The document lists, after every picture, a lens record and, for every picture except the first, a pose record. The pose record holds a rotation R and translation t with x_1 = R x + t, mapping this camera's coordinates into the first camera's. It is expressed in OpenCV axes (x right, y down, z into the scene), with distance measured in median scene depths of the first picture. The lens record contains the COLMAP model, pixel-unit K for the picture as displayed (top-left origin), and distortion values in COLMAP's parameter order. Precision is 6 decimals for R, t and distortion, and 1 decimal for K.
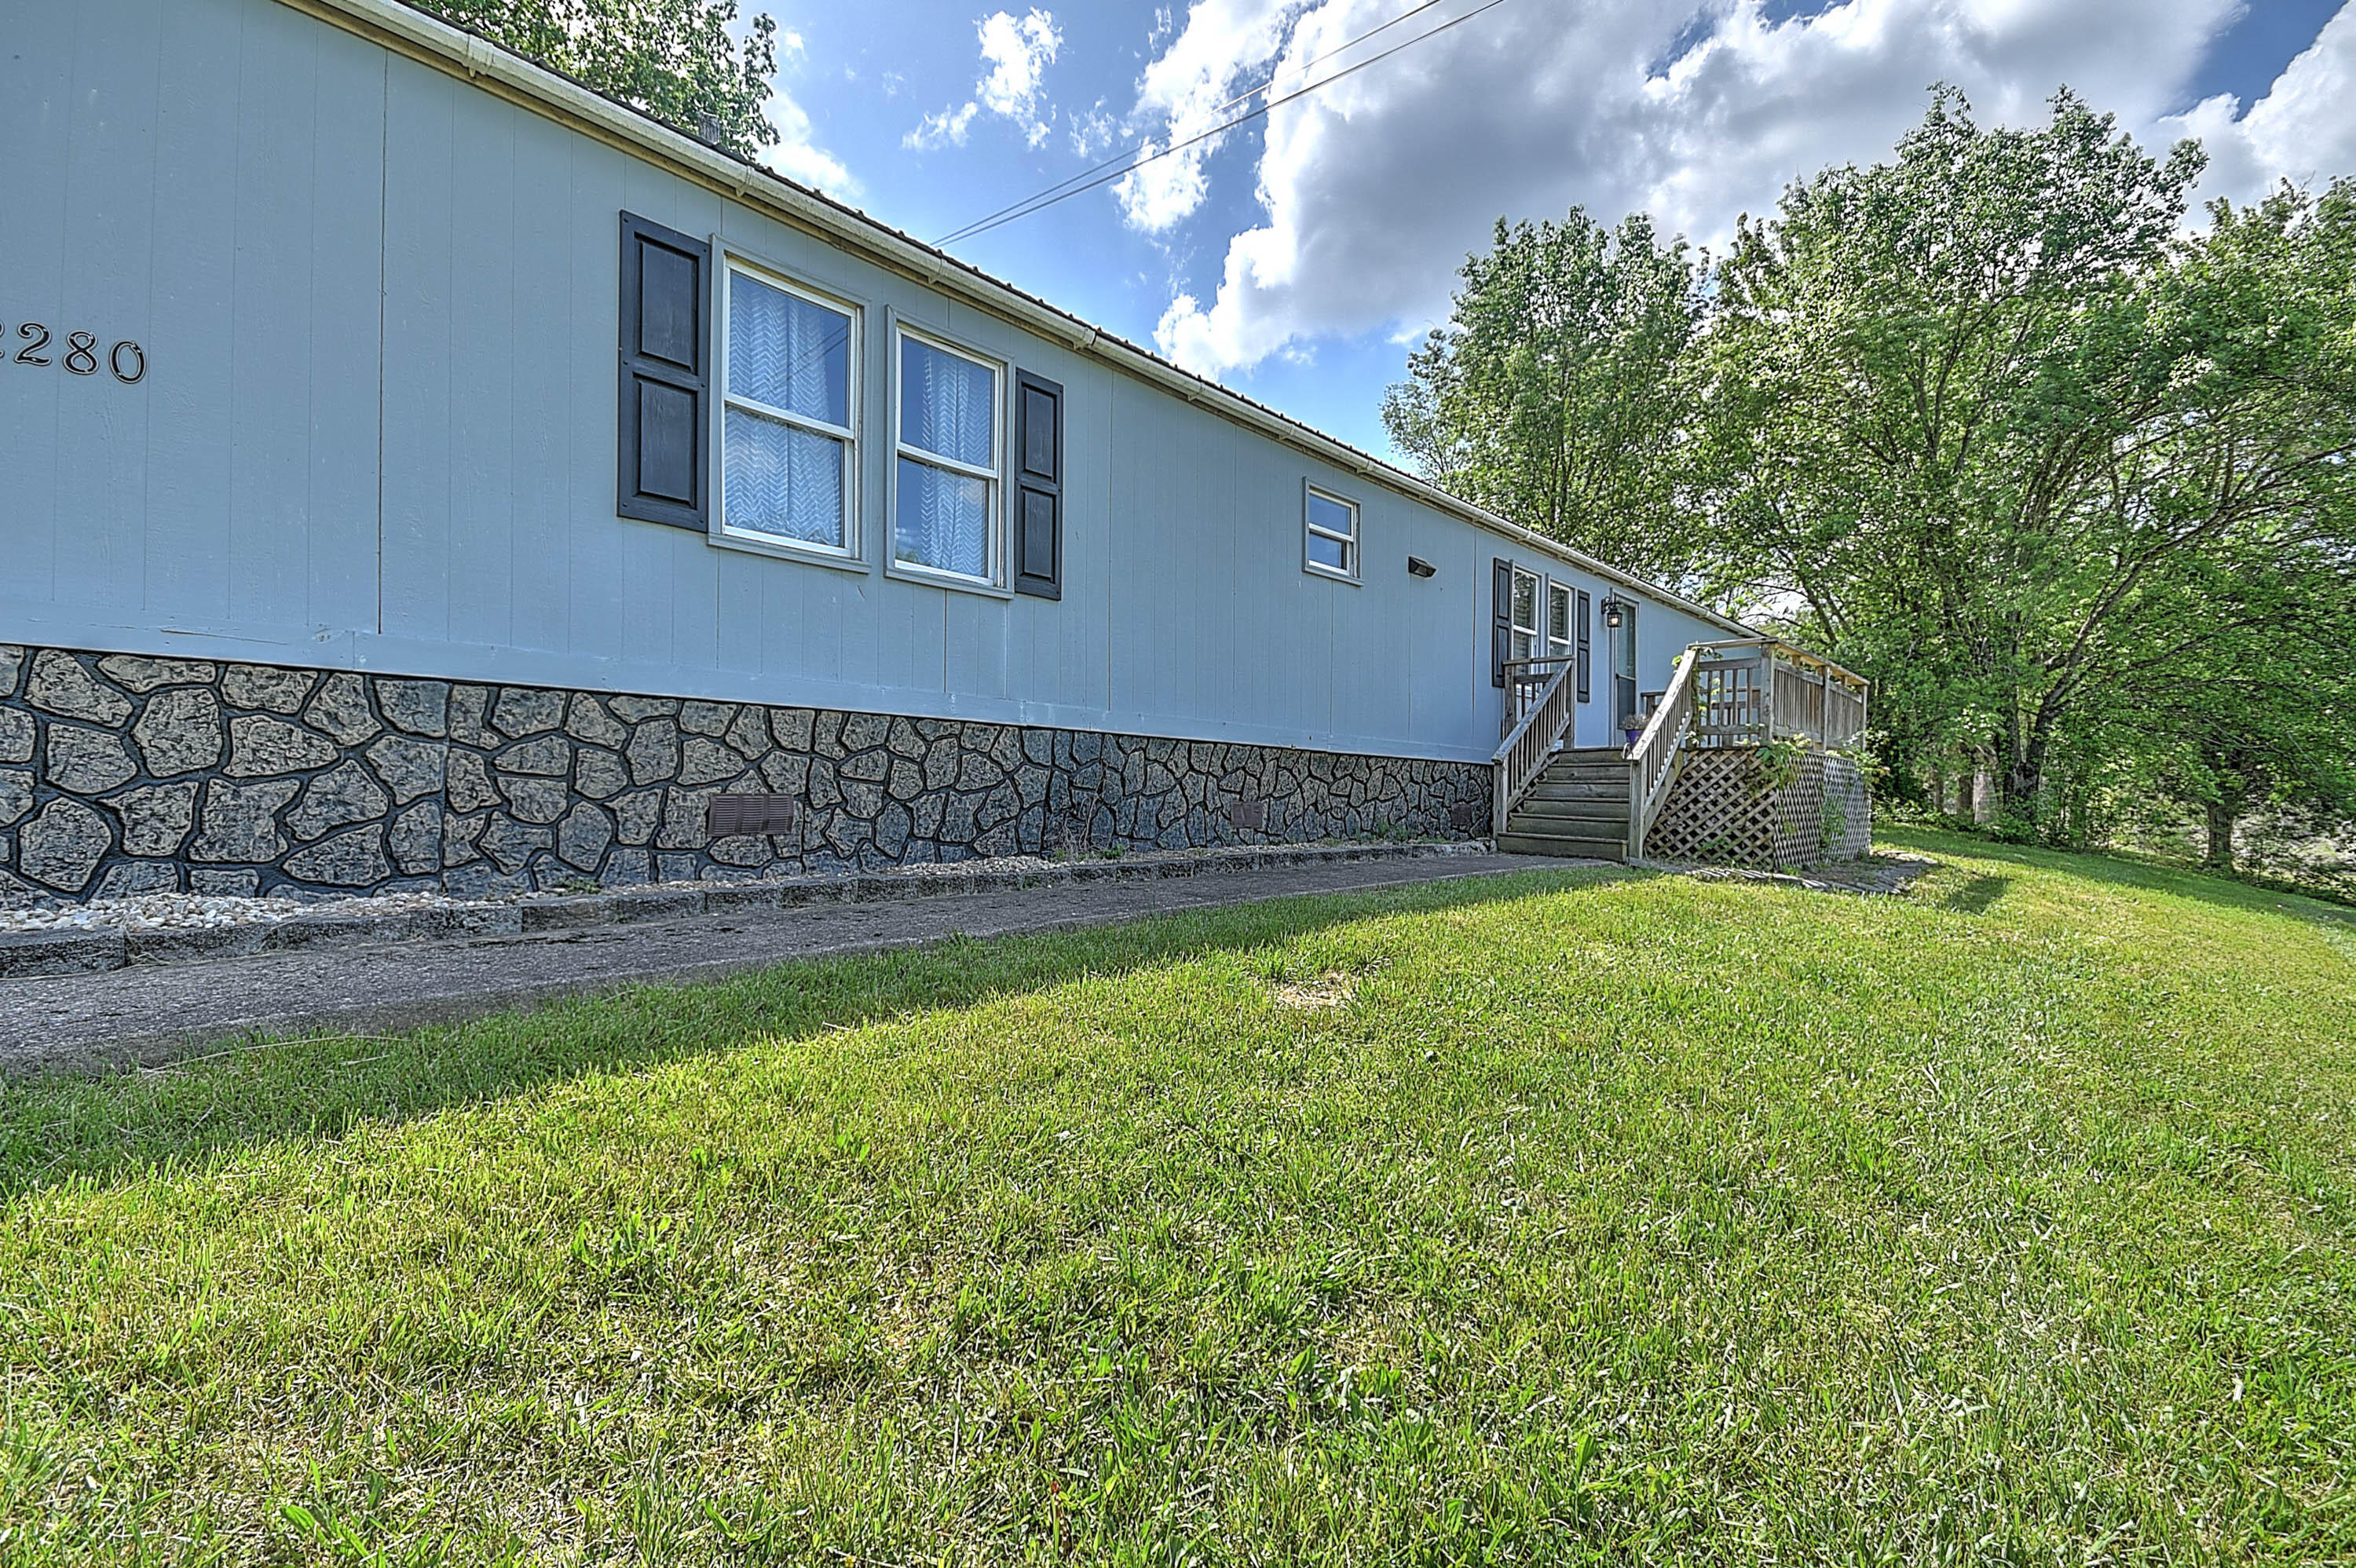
lens RADIAL K [[1034.7, 0, 1178.0], [0, 1034.7, 784.0], [0, 0, 1]] dist [-0.004886, 0.006540]
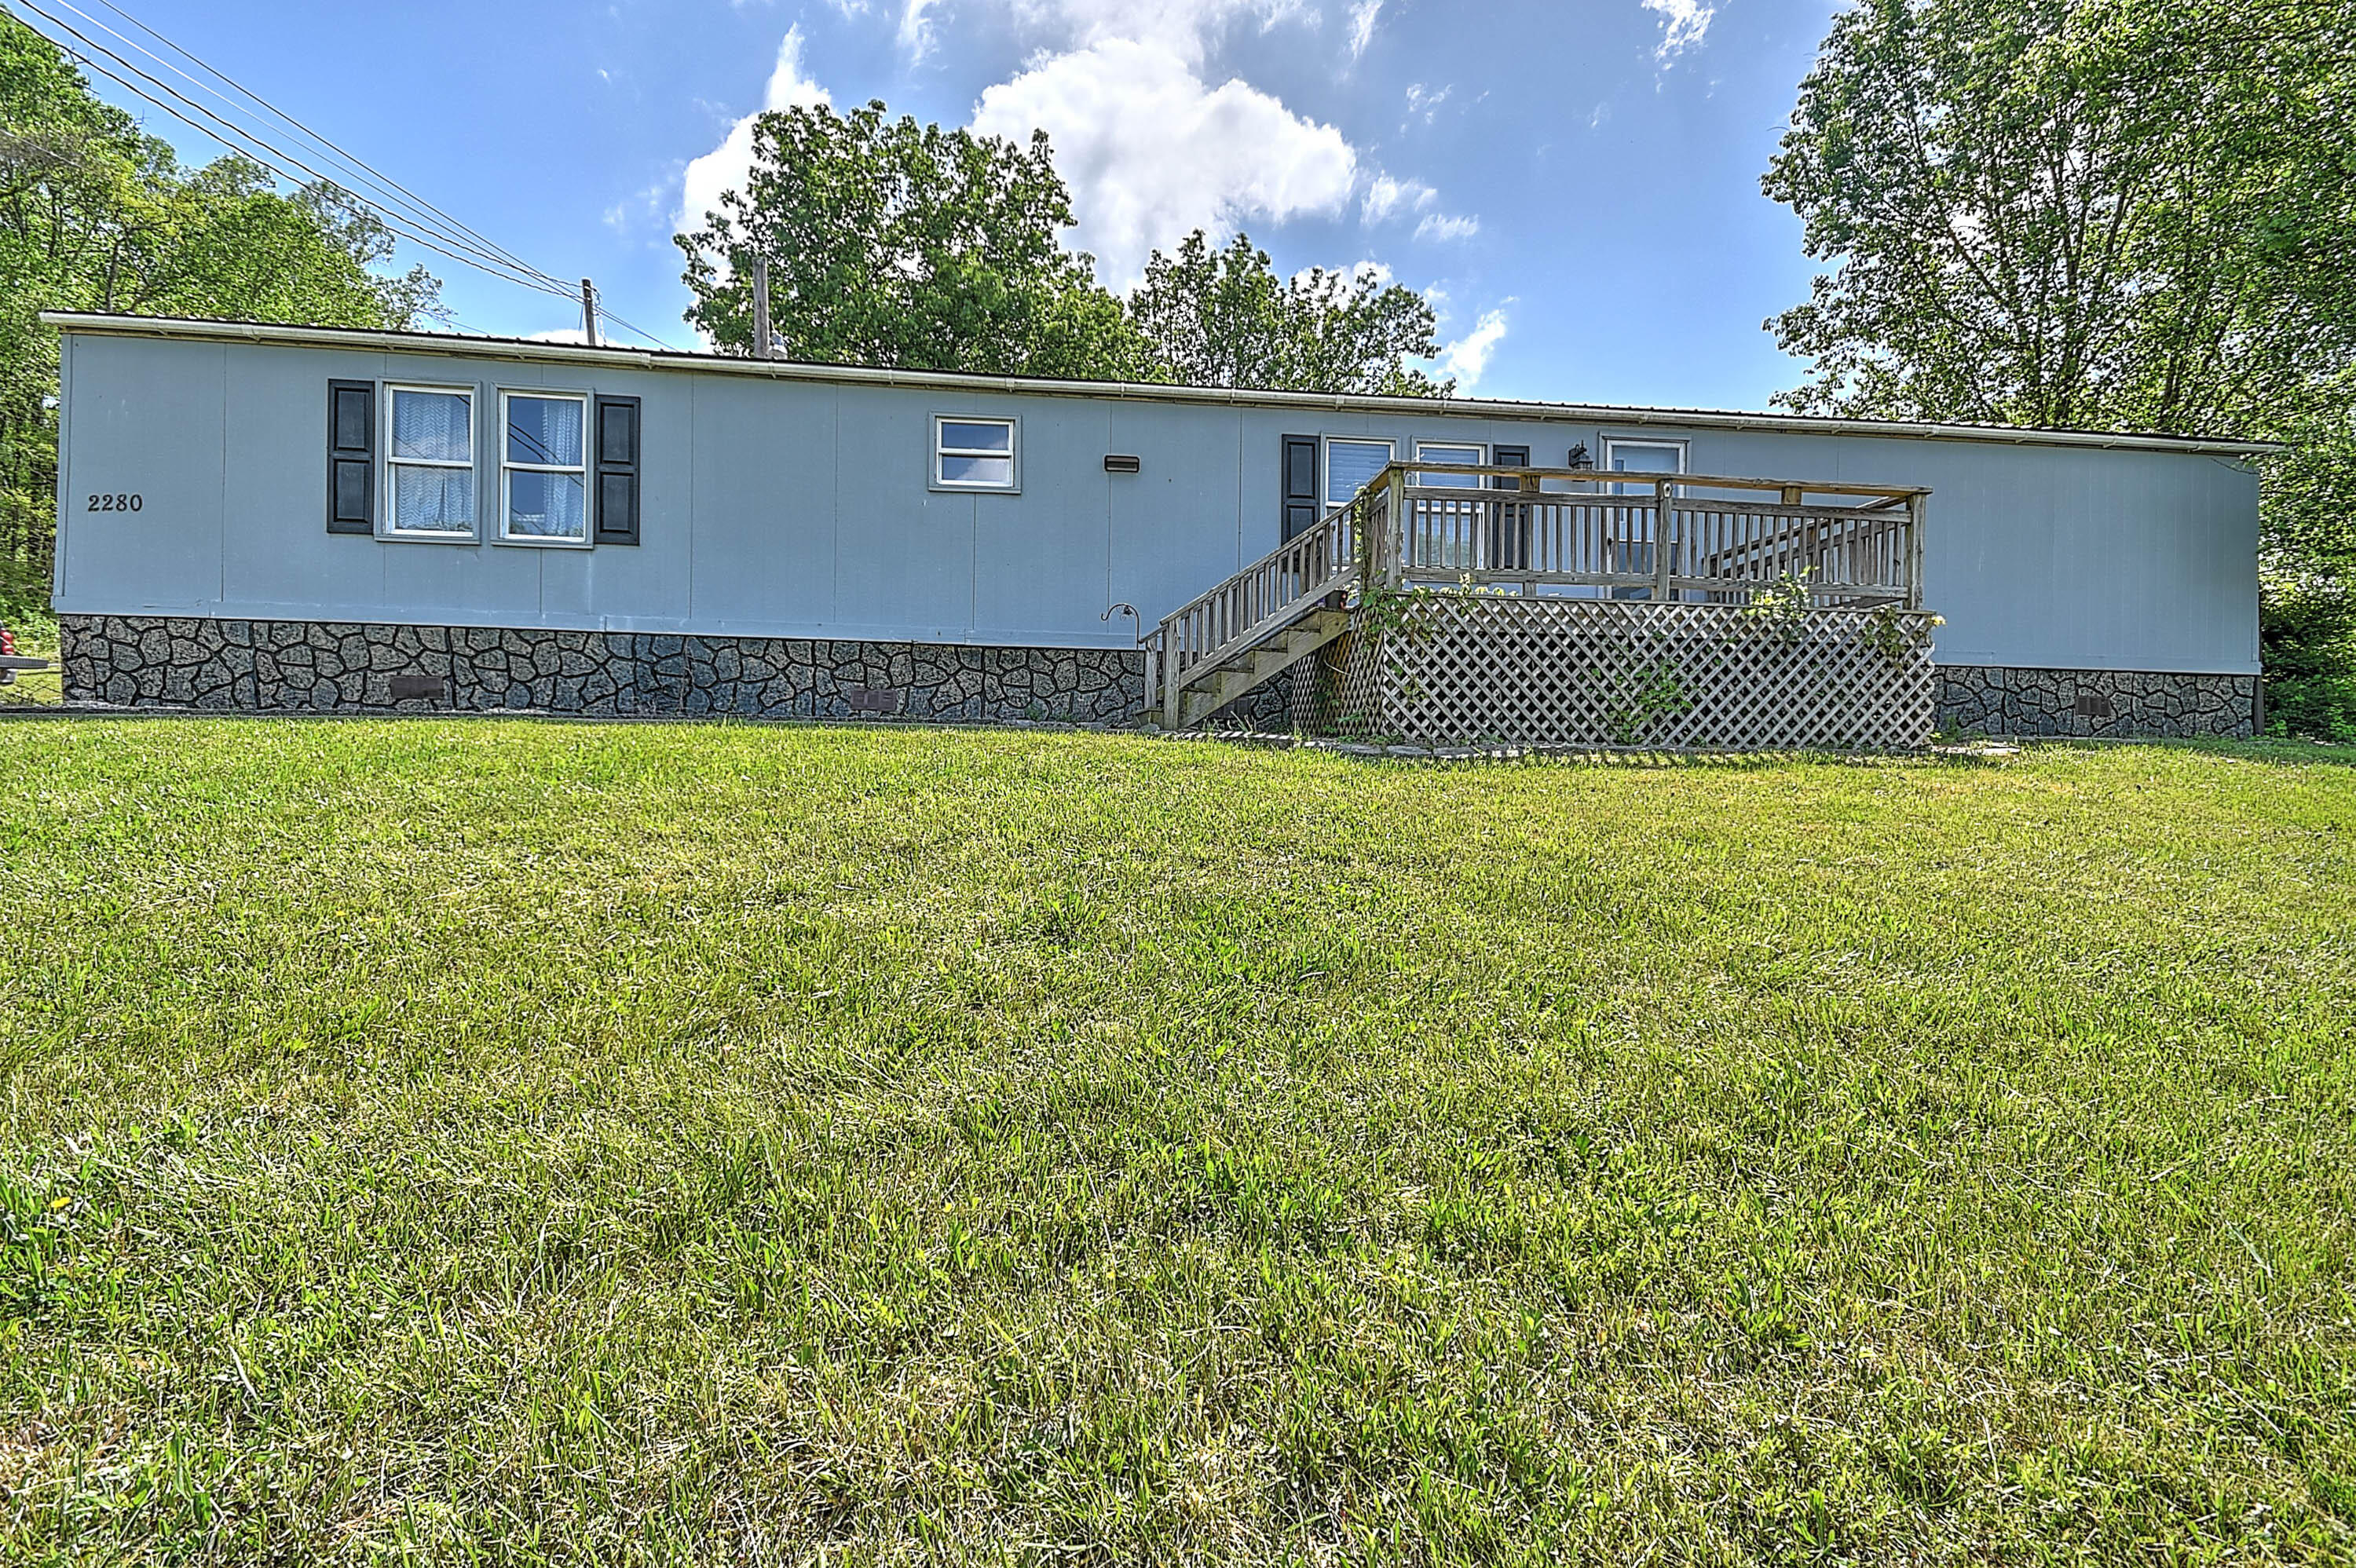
lens RADIAL K [[1034.7, 0, 1178.0], [0, 1034.7, 784.0], [0, 0, 1]] dist [-0.004886, 0.006540]
pose [[0.765033, -0.005627, -0.643966, 1.845492], [0.005662, 0.999982, -0.002011, 0.218969], [0.643966, -0.002107, 0.765051, 0.493359]]
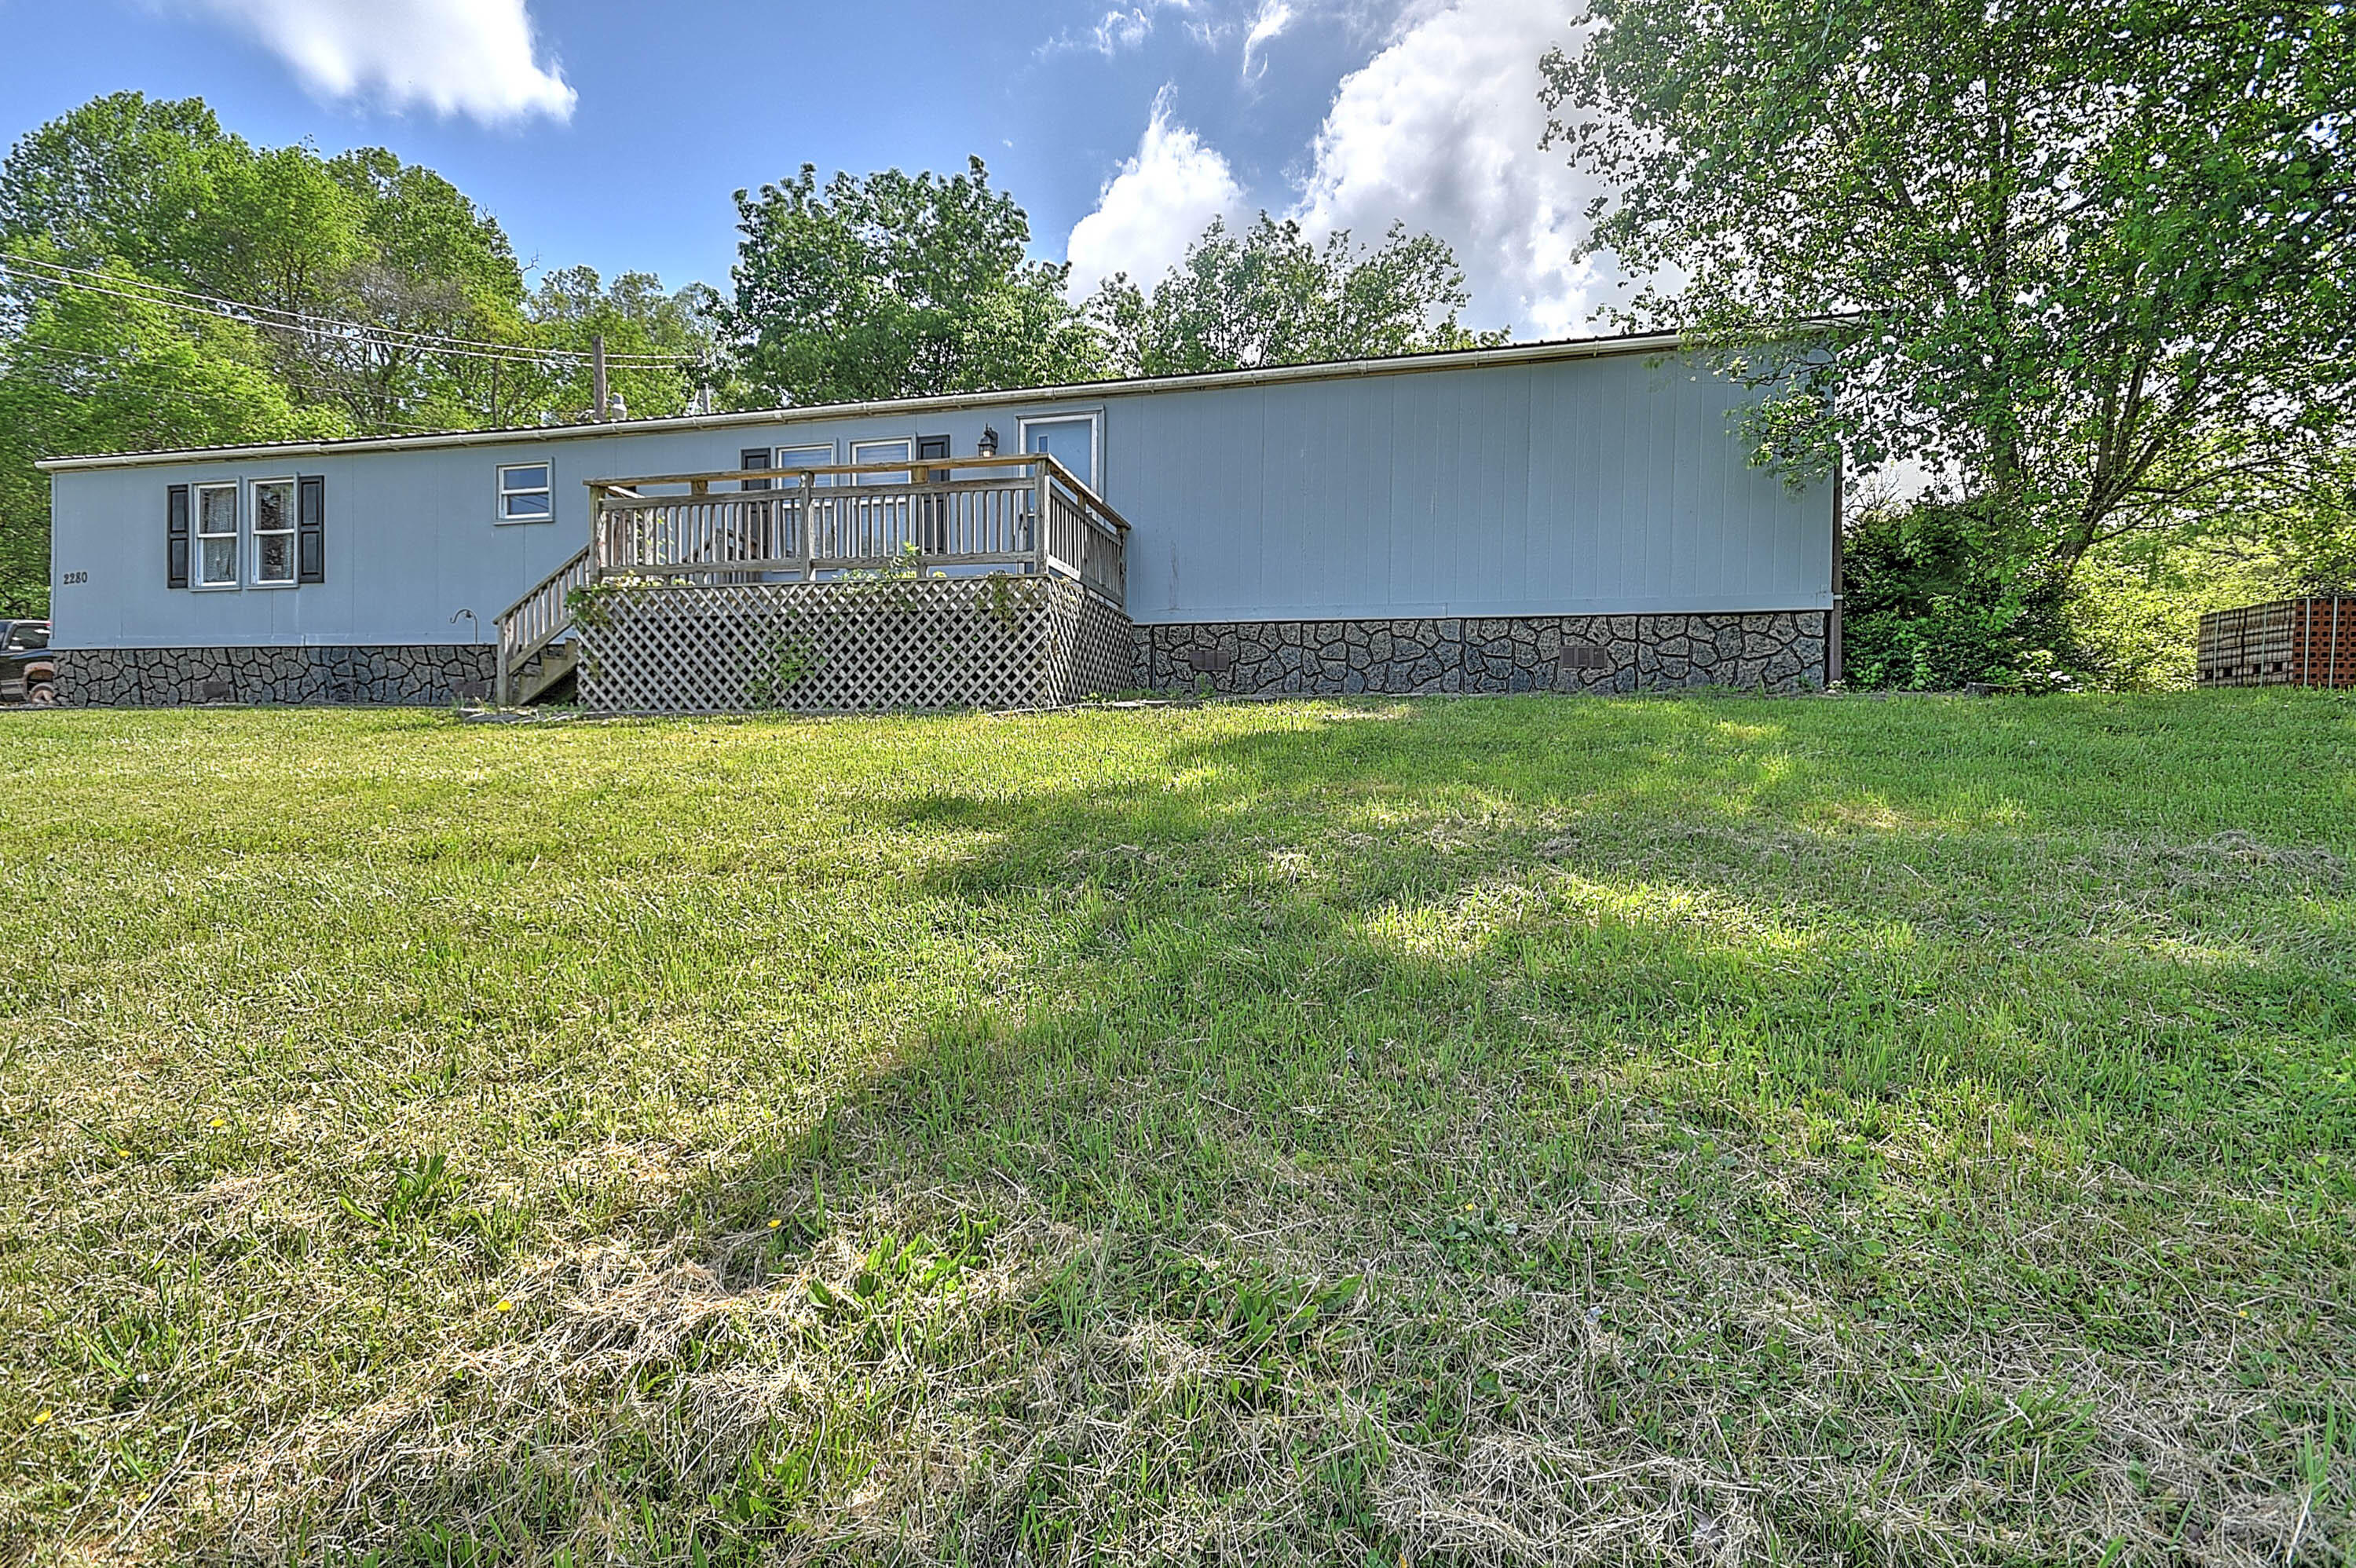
lens RADIAL K [[1062.7, 0, 1178.0], [0, 1062.7, 784.0], [0, 0, 1]] dist [0.037251, -0.018836]
pose [[0.488006, -0.001257, -0.872839, 3.336159], [0.004941, 0.999987, 0.001322, 0.290976], [0.872826, -0.004958, 0.488006, 1.873419]]
